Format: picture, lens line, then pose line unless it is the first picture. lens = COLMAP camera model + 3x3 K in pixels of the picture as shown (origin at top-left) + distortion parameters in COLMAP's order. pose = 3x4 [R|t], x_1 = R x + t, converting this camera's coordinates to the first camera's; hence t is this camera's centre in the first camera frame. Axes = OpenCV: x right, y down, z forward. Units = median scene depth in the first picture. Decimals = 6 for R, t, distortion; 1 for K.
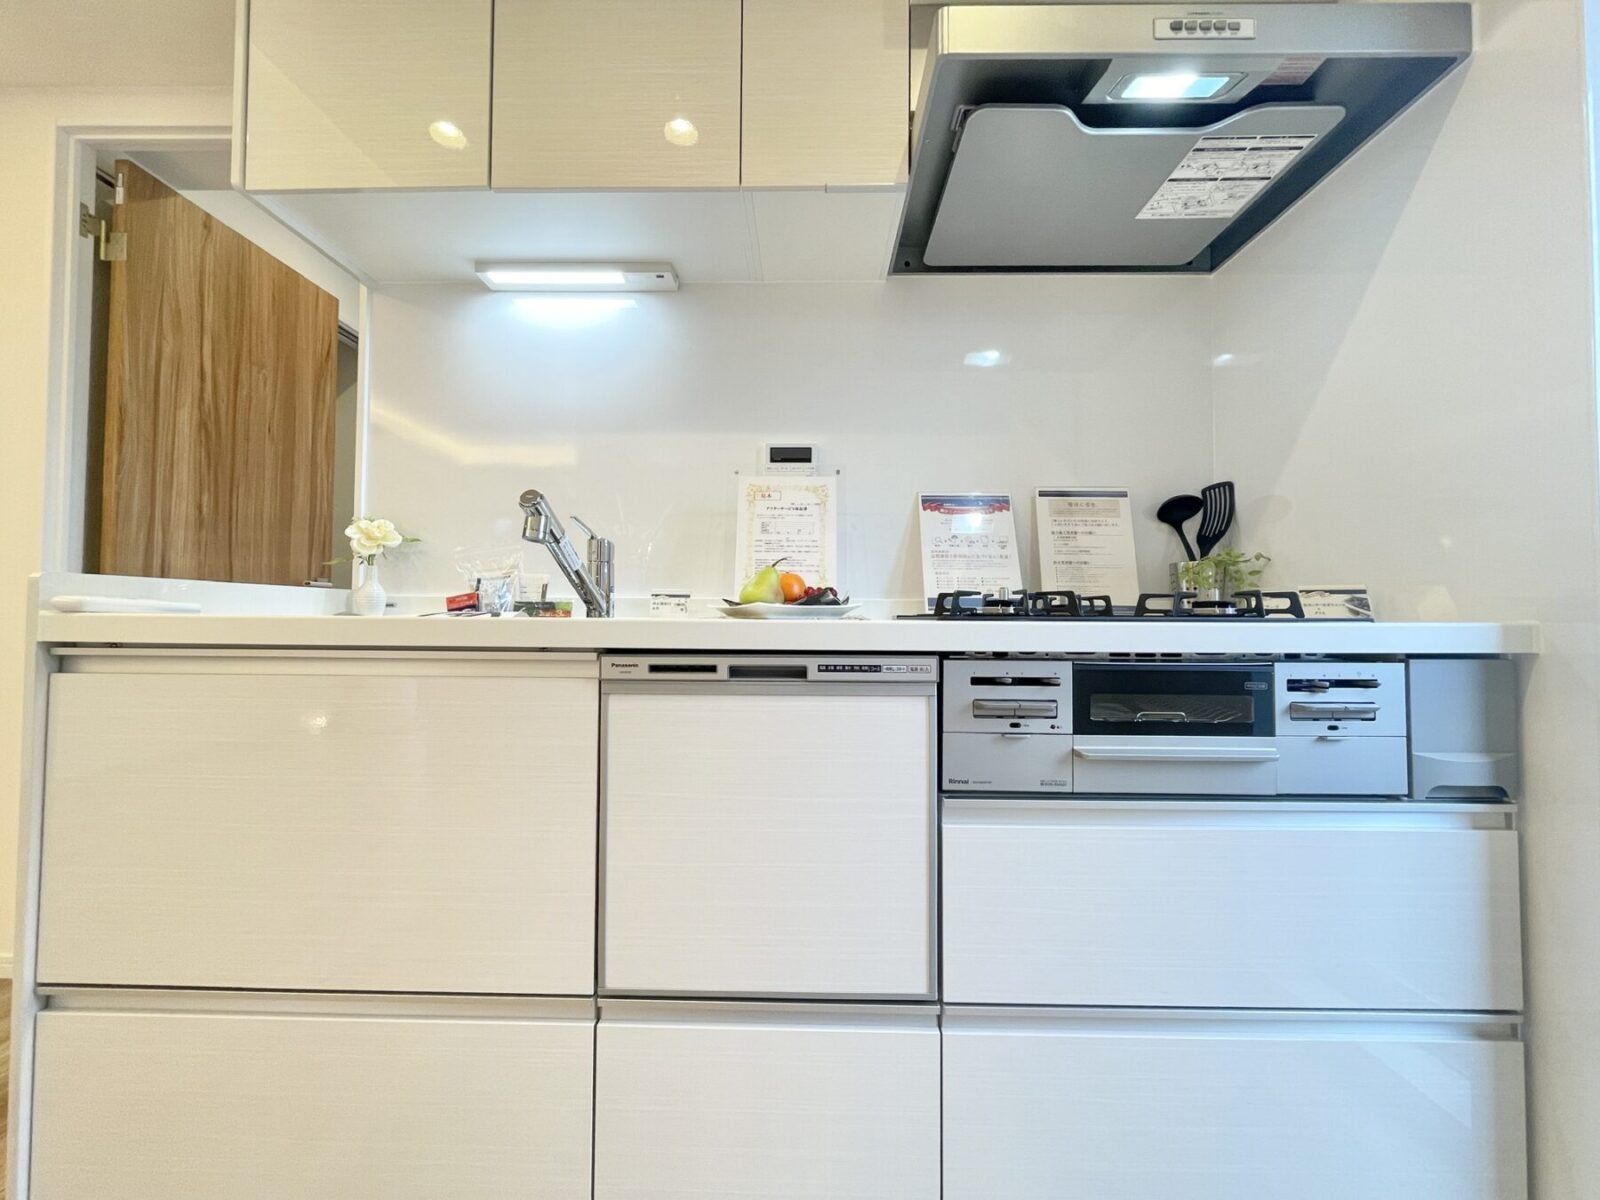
lens RADIAL K [[647.7, 0, 795.5], [0, 647.7, 599.2], [0, 0, 1]] dist [-0.002526, -0.000136]
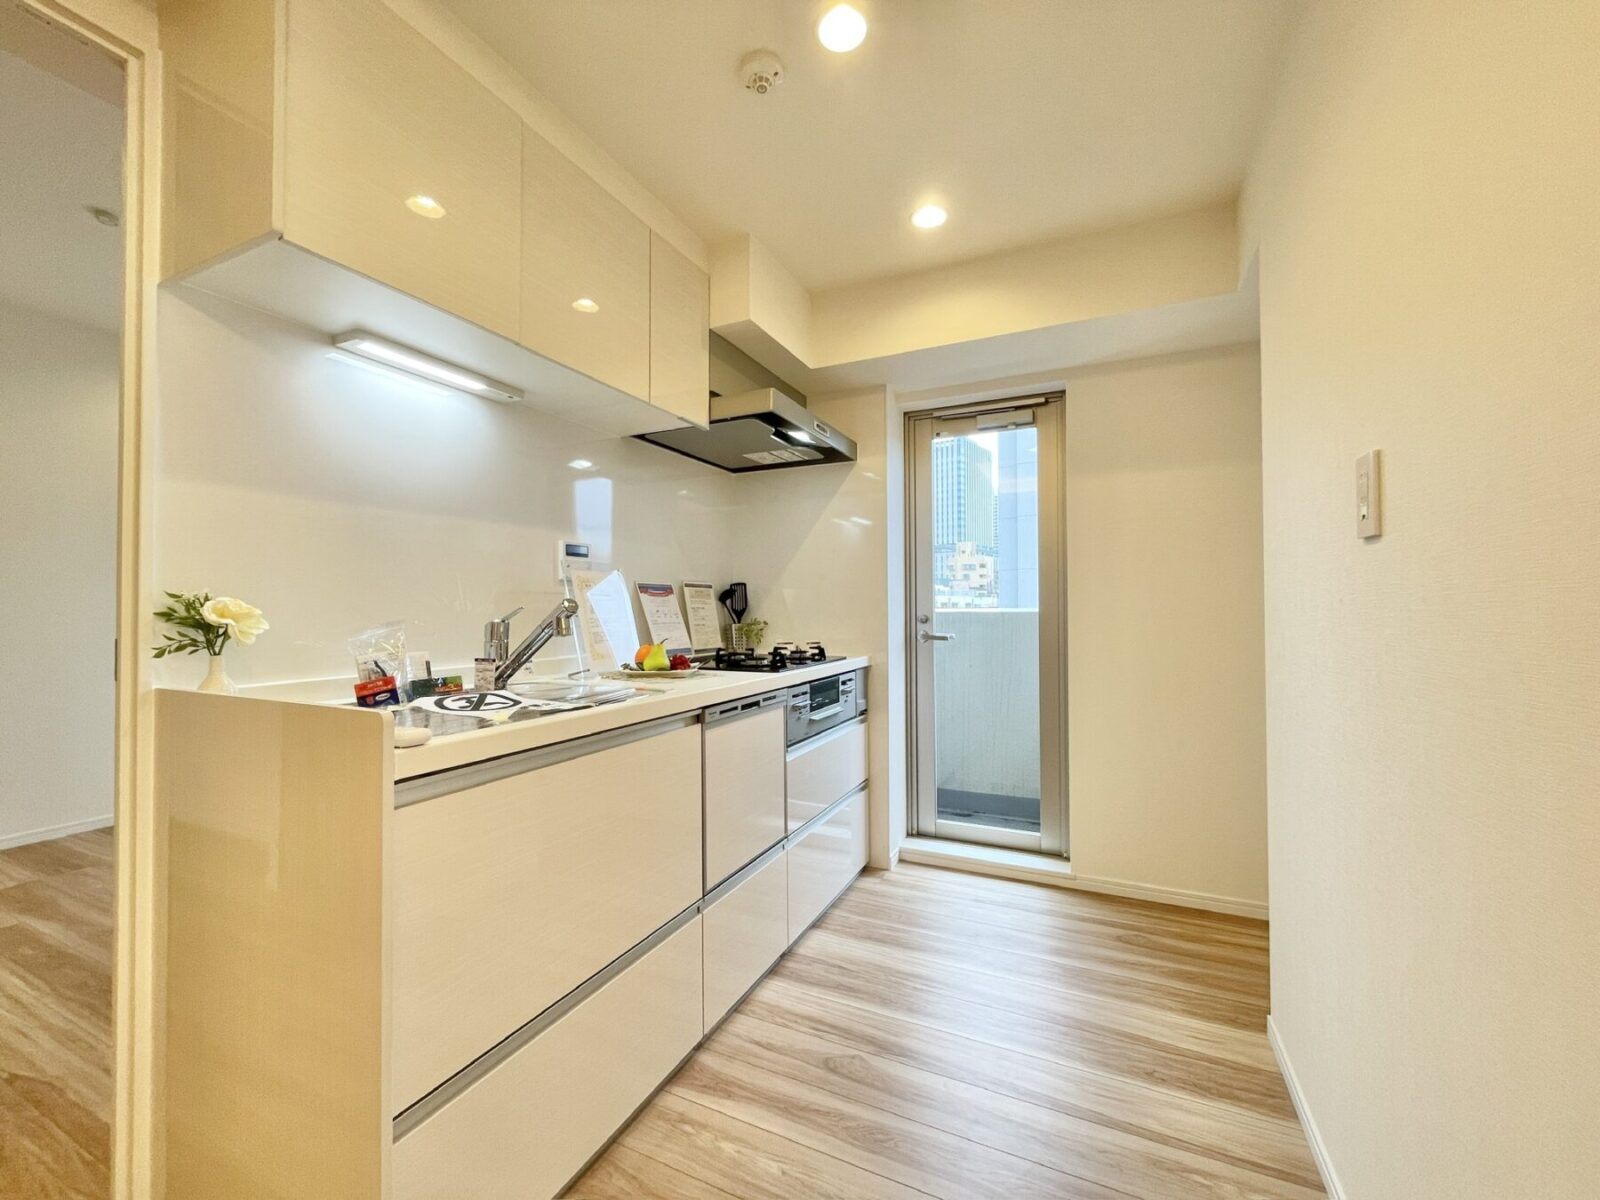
lens RADIAL K [[647.7, 0, 795.5], [0, 647.7, 599.2], [0, 0, 1]] dist [-0.002526, -0.000136]
pose [[0.415244, 0.005132, 0.909696, -1.121145], [-0.017805, 0.999838, 0.002487, -0.140516], [-0.909536, -0.017230, 0.415268, 0.012231]]
